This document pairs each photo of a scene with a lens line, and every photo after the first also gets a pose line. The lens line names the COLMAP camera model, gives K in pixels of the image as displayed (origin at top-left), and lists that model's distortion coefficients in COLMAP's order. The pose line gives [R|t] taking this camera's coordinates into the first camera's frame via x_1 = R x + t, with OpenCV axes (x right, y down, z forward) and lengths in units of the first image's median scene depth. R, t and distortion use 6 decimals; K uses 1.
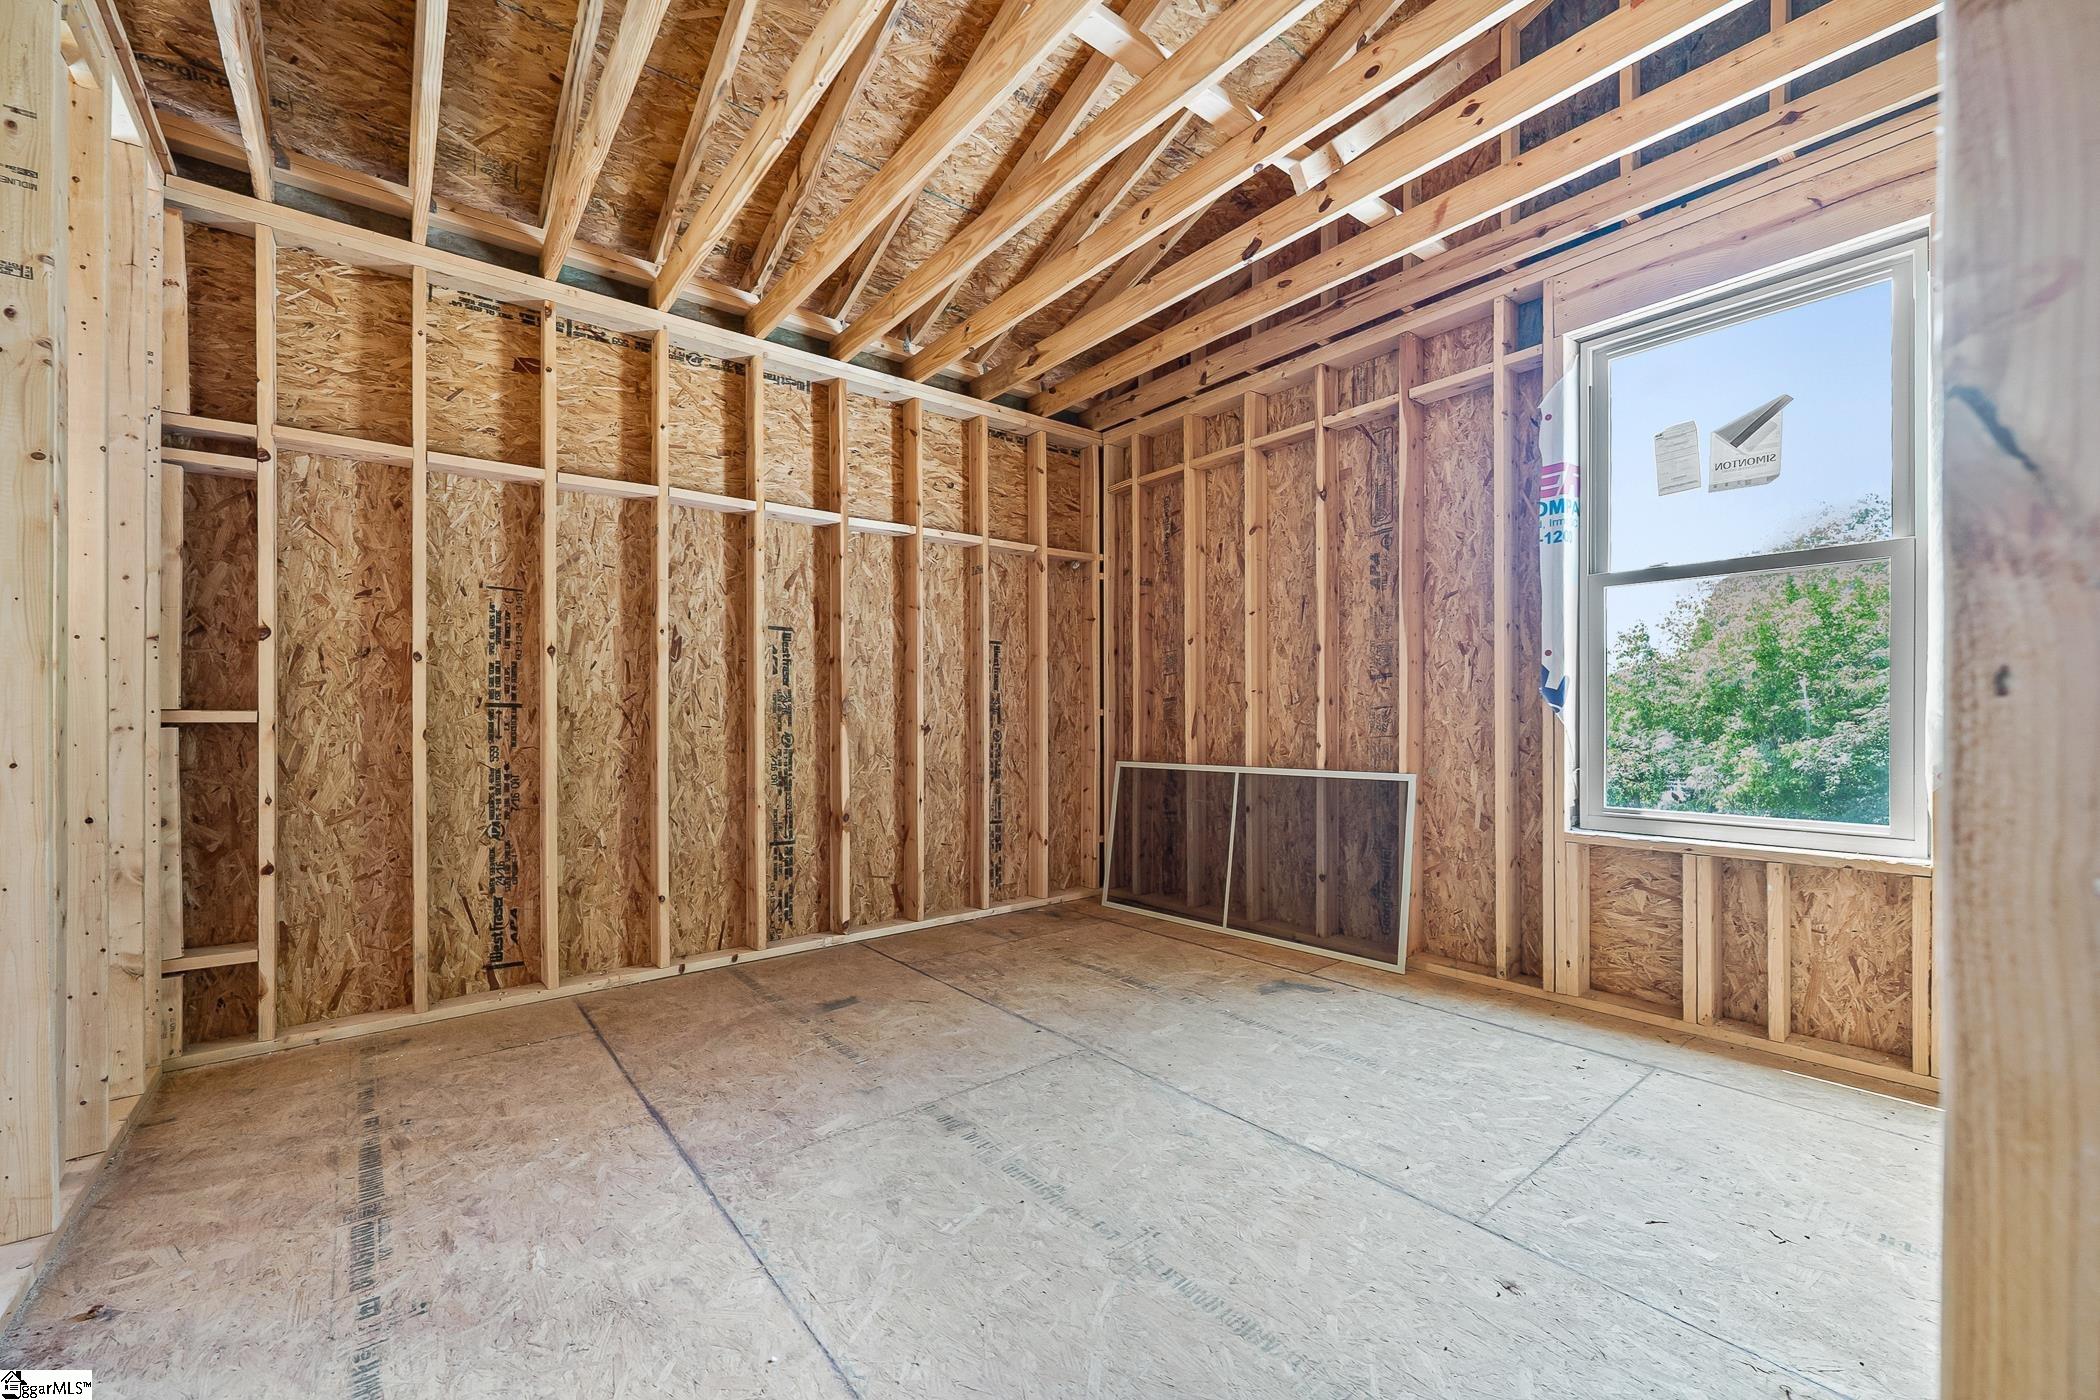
lens RADIAL K [[830.1, 0, 1044.2], [0, 830.1, 710.8], [0, 0, 1]] dist [-0.002581, -0.000041]
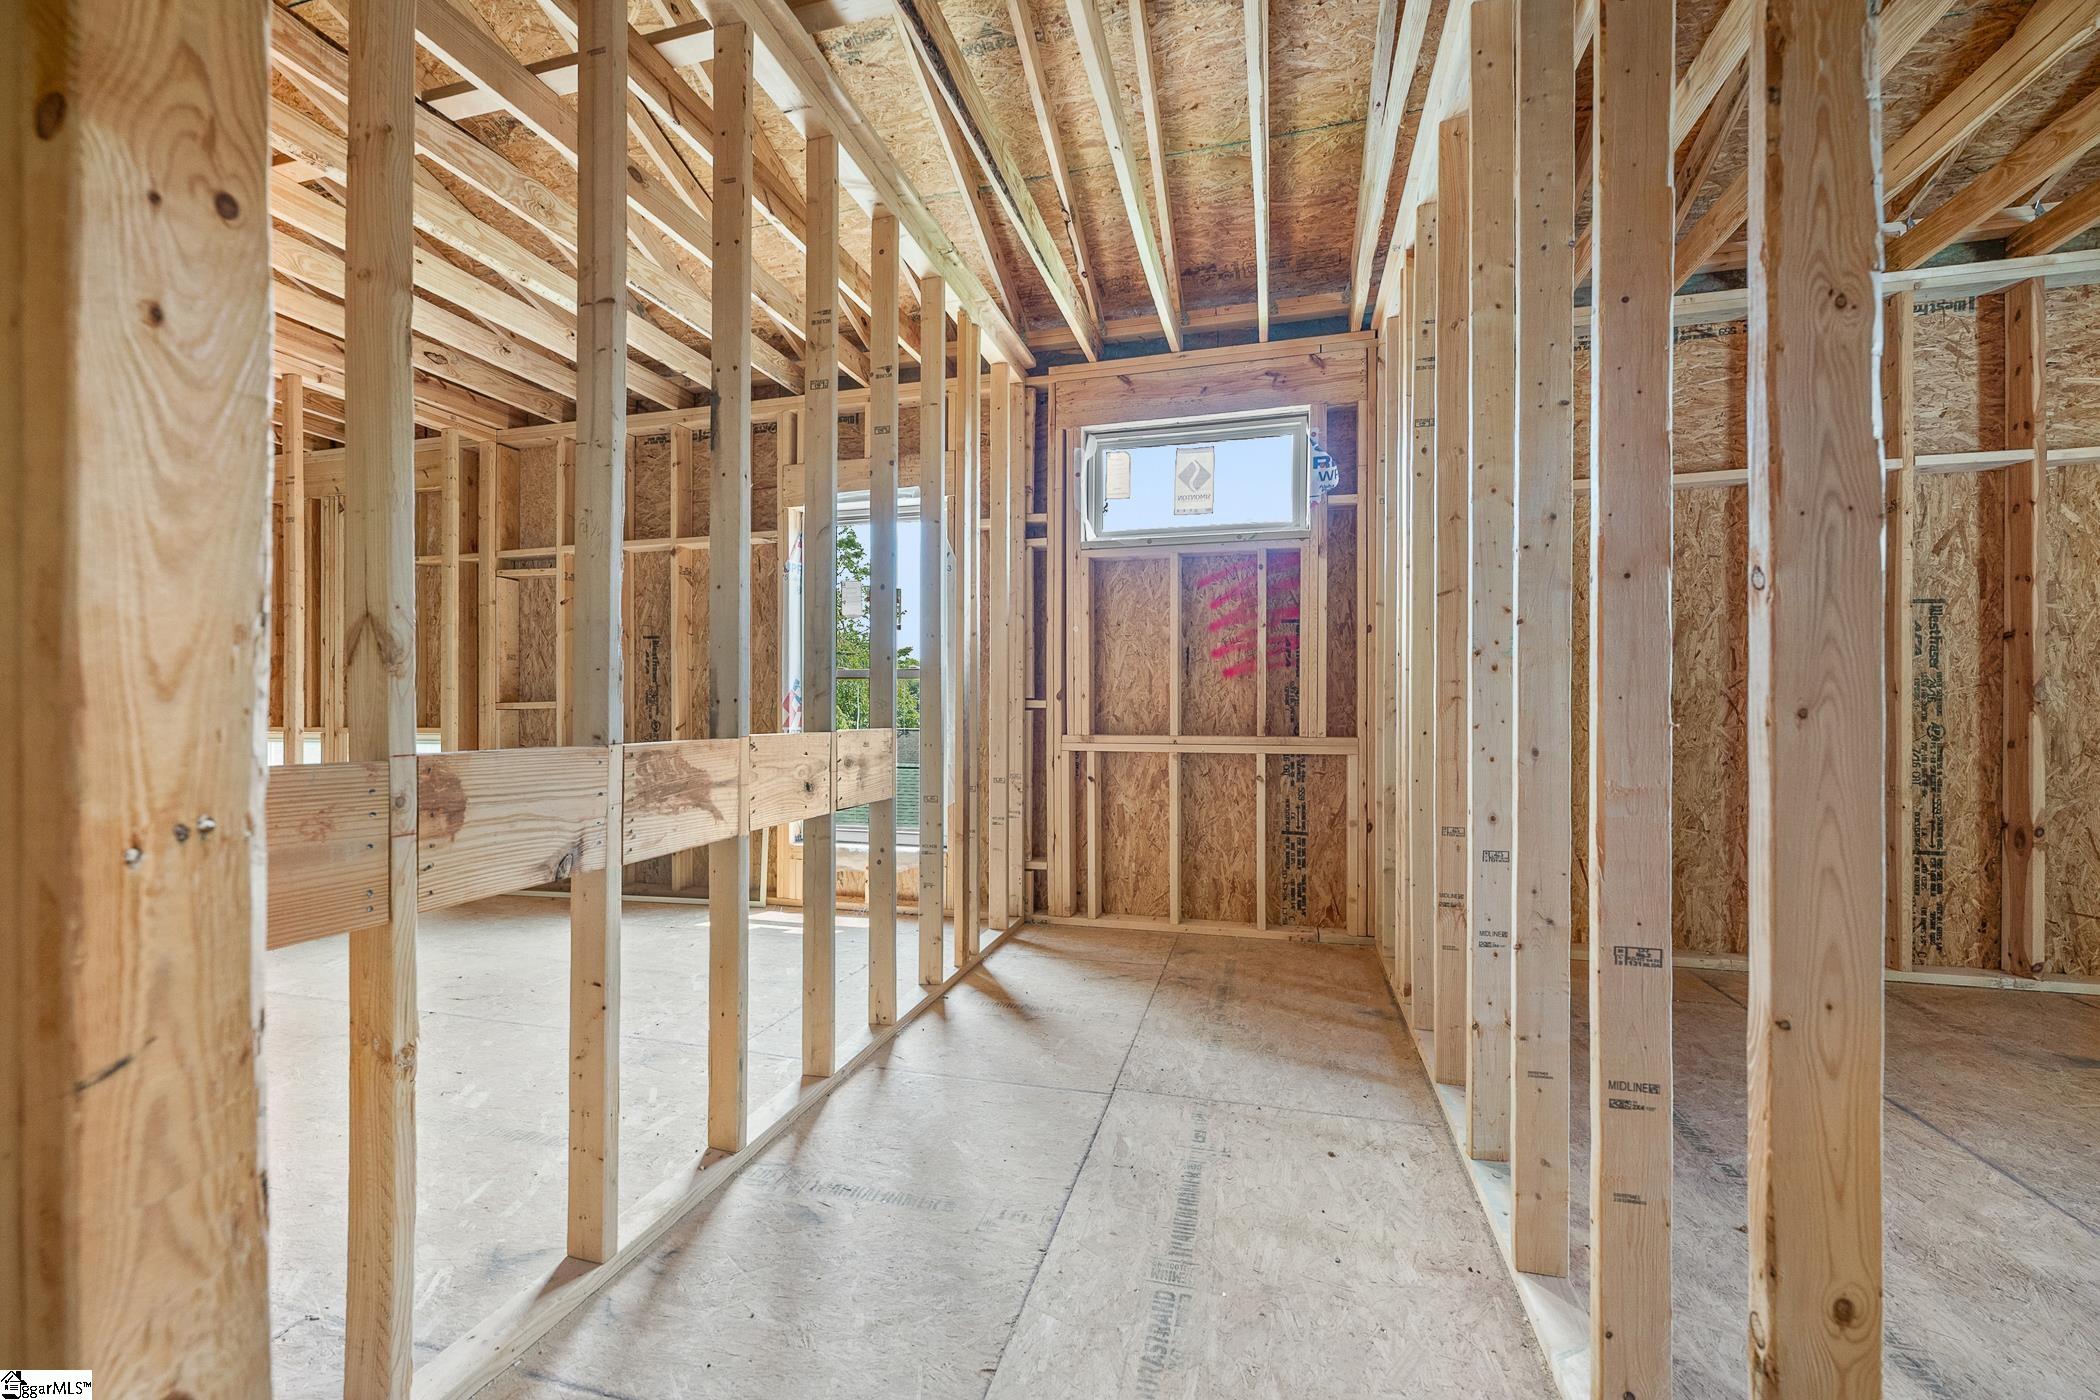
lens RADIAL K [[830.1, 0, 1049.9], [0, 830.1, 706.4], [0, 0, 1]] dist [-0.002581, -0.000041]
pose [[0.587705, 0.004615, -0.809062, -0.158106], [0.003152, 0.999963, 0.007994, -0.000495], [0.809069, -0.007248, 0.587669, -0.227042]]
